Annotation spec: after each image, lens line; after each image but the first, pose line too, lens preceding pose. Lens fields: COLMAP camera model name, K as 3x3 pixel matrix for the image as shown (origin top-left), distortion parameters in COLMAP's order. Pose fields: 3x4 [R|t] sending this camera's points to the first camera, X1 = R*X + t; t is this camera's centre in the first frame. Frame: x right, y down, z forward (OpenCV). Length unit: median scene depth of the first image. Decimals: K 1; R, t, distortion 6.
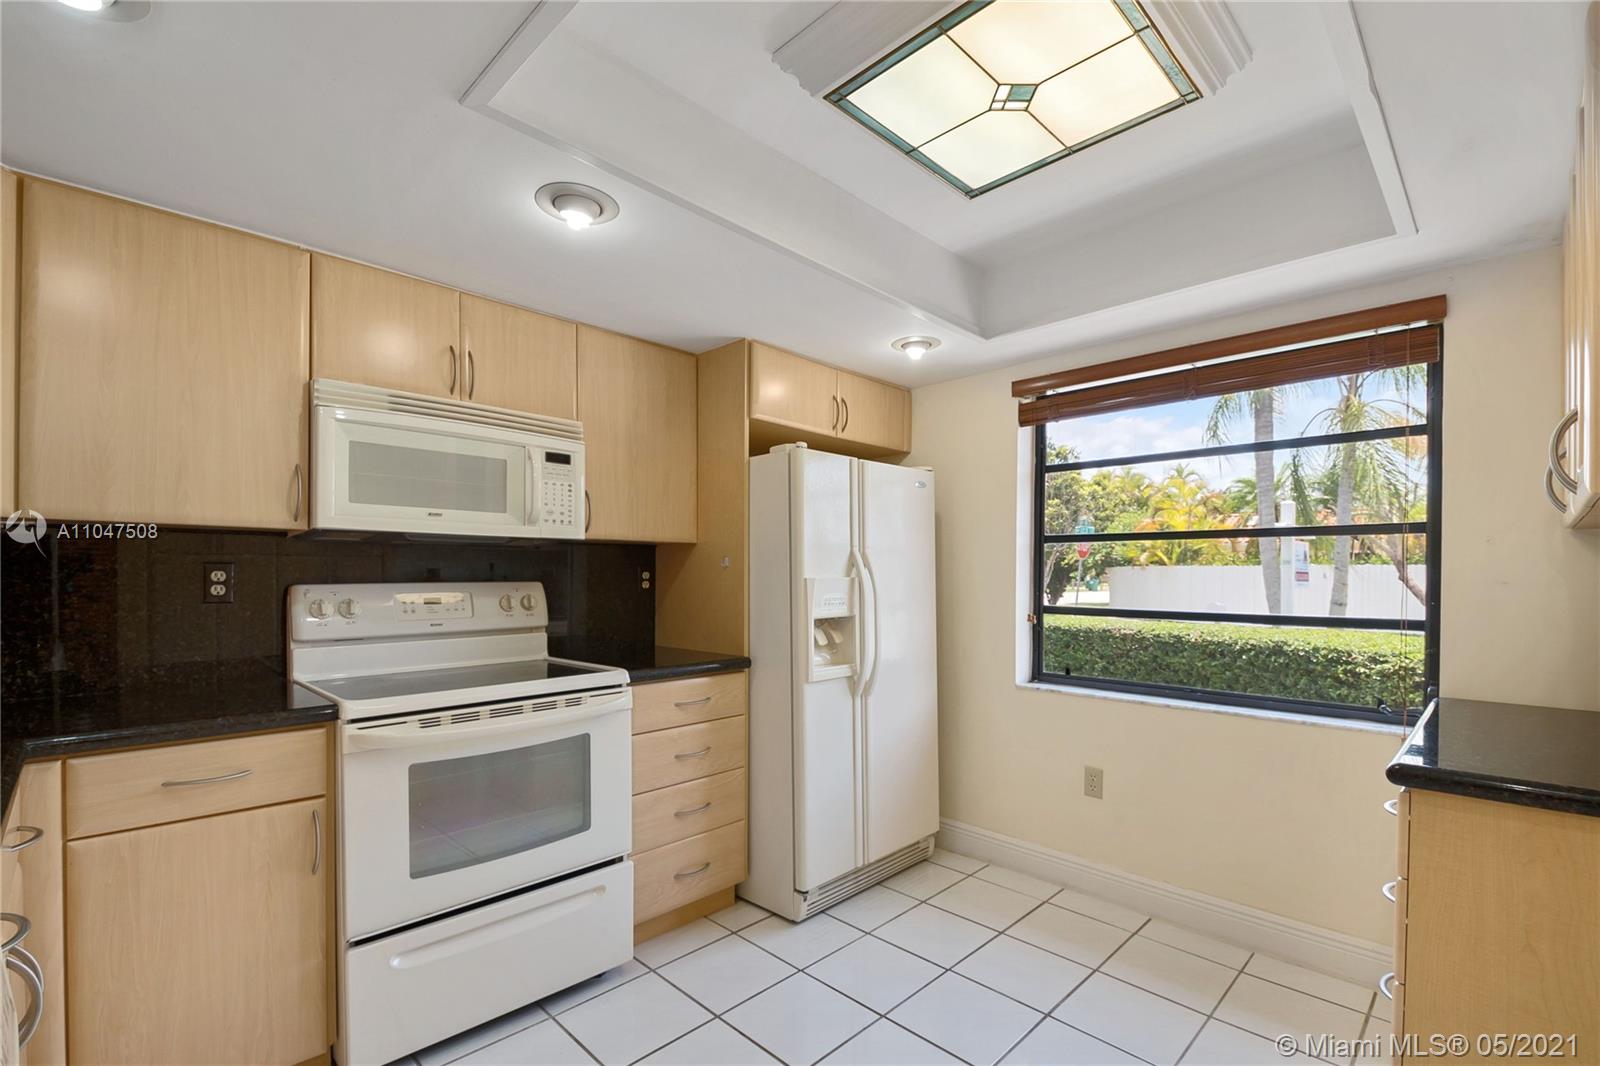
lens RADIAL K [[724.7, 0, 801.6], [0, 724.7, 564.8], [0, 0, 1]] dist [0.003126, -0.012681]
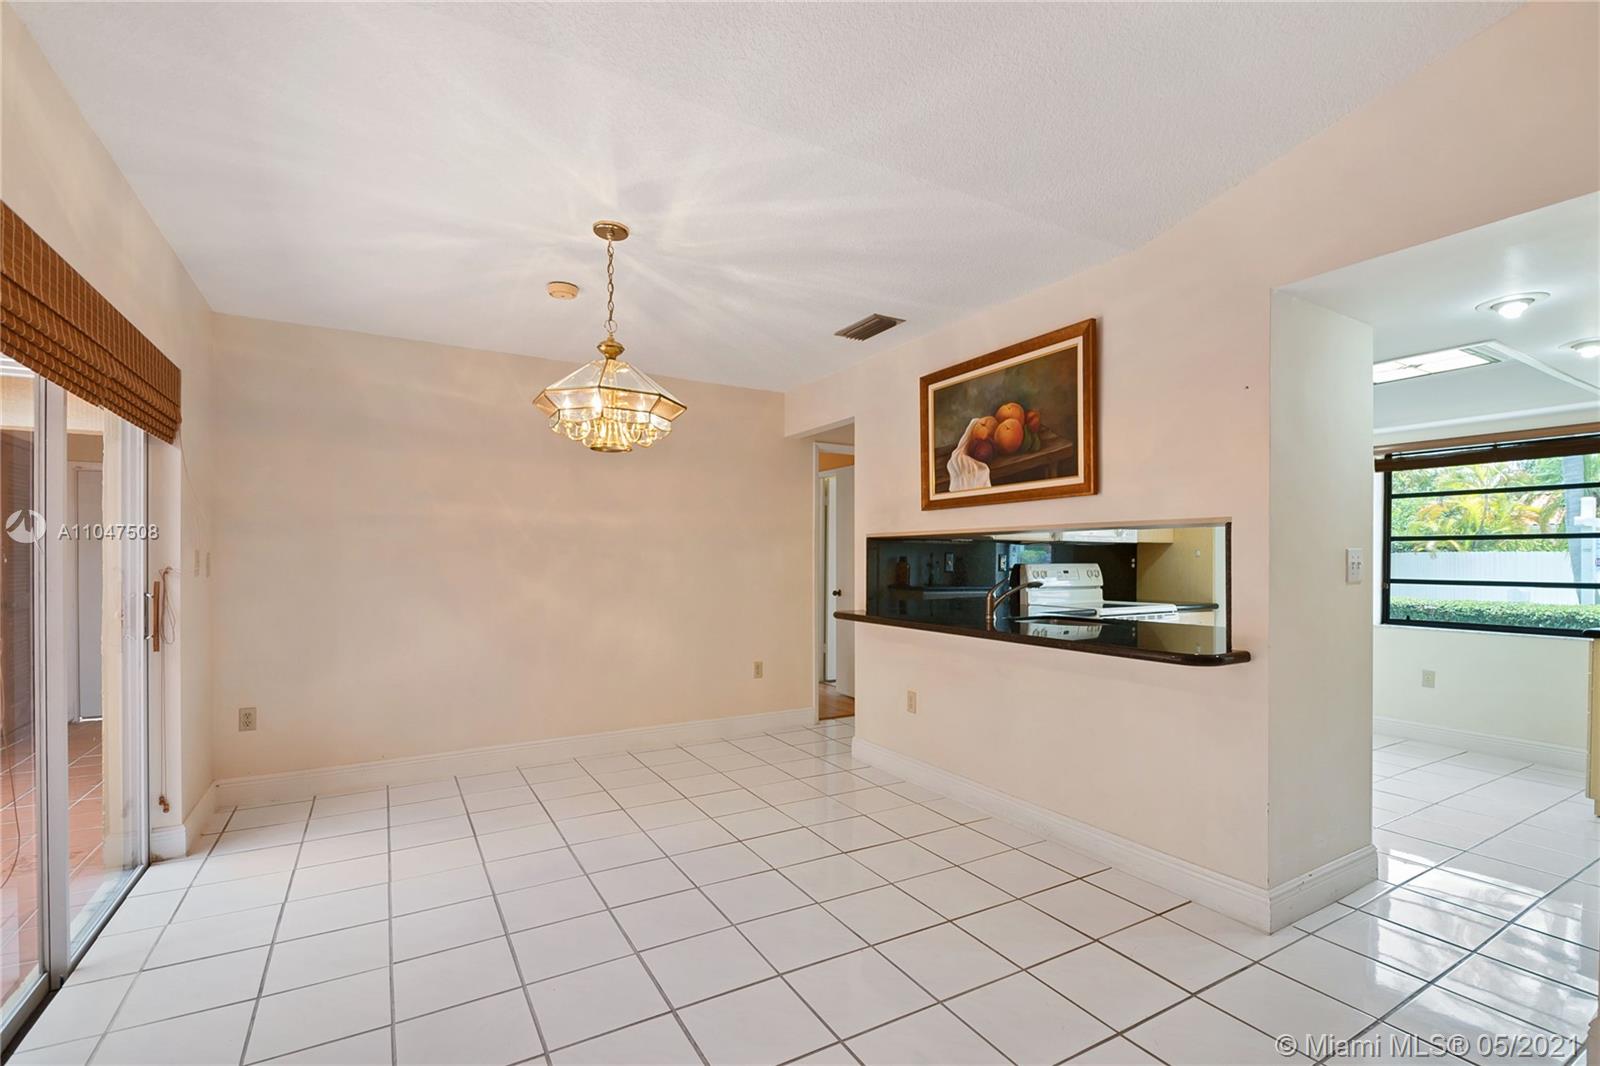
lens RADIAL K [[724.7, 0, 801.6], [0, 724.7, 564.8], [0, 0, 1]] dist [0.003126, -0.012681]
pose [[0.963948, 0.005344, -0.266035, -0.695669], [0.000950, 0.999723, 0.023525, -0.023064], [0.266087, -0.022930, 0.963676, -1.262334]]
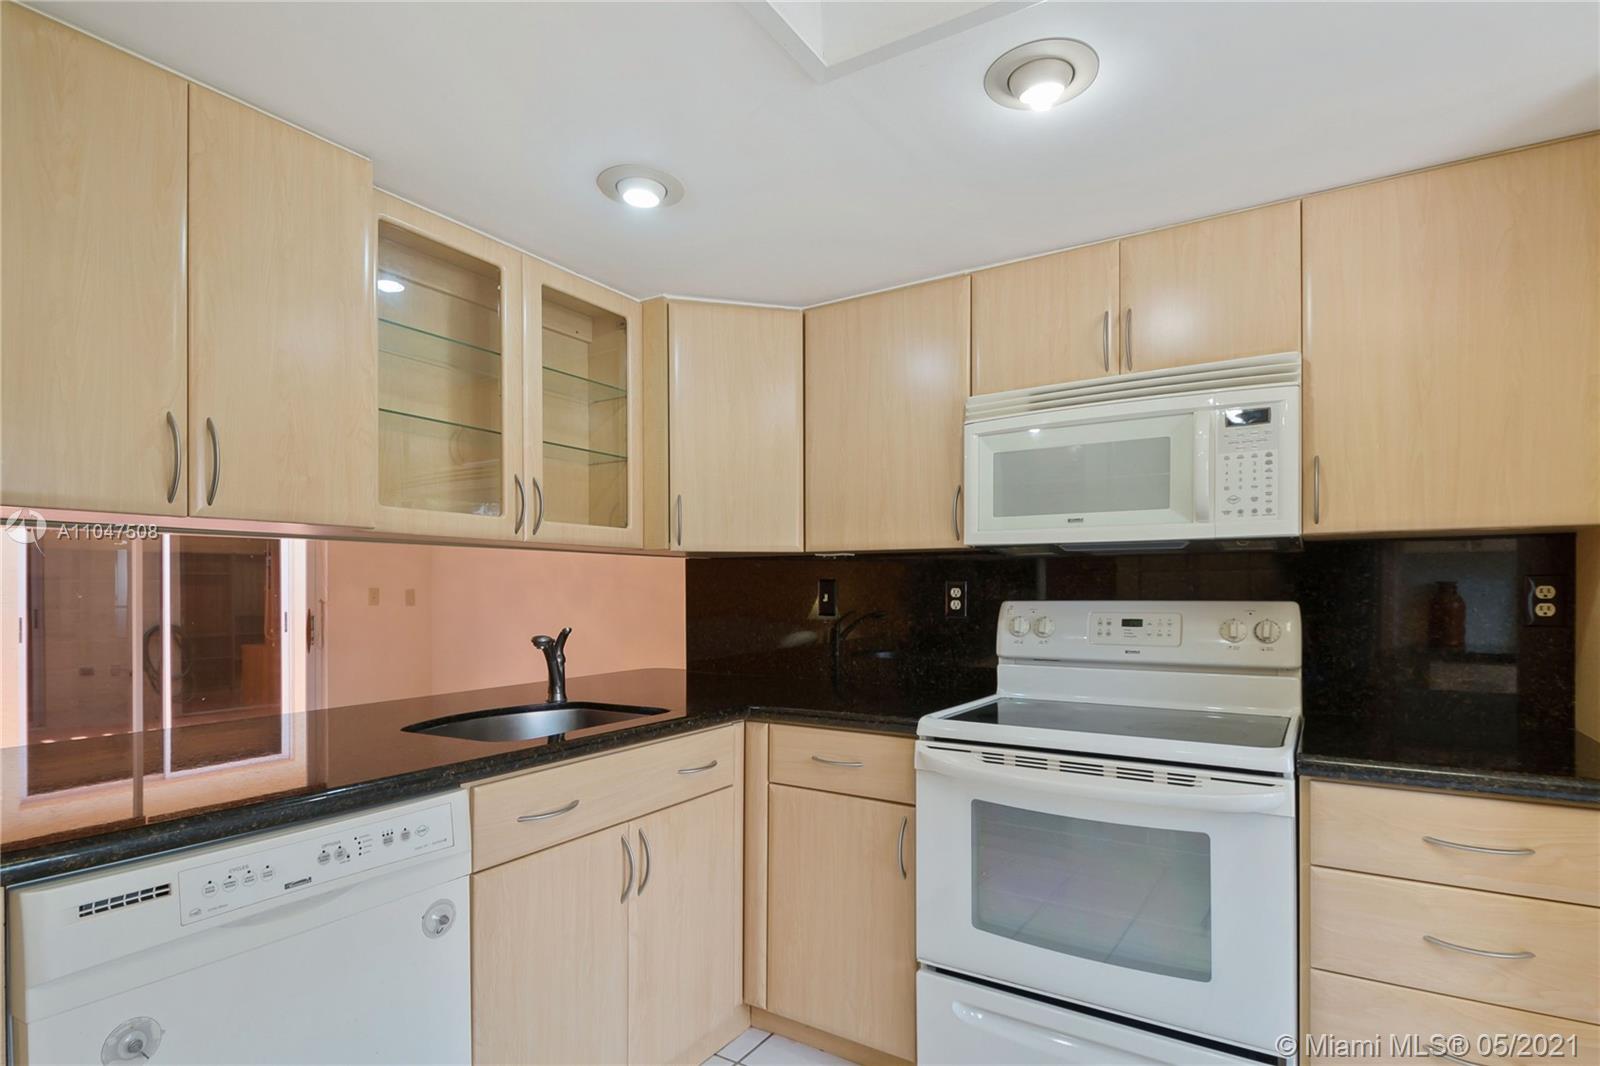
lens RADIAL K [[790.7, 0, 801.2], [0, 790.7, 576.6], [0, 0, 1]] dist [0.039869, -0.030796]
pose [[0.205399, -0.018330, -0.978507, 0.310019], [0.014851, 0.999768, -0.015610, 0.006054], [0.978566, -0.011325, 0.205623, 0.454545]]
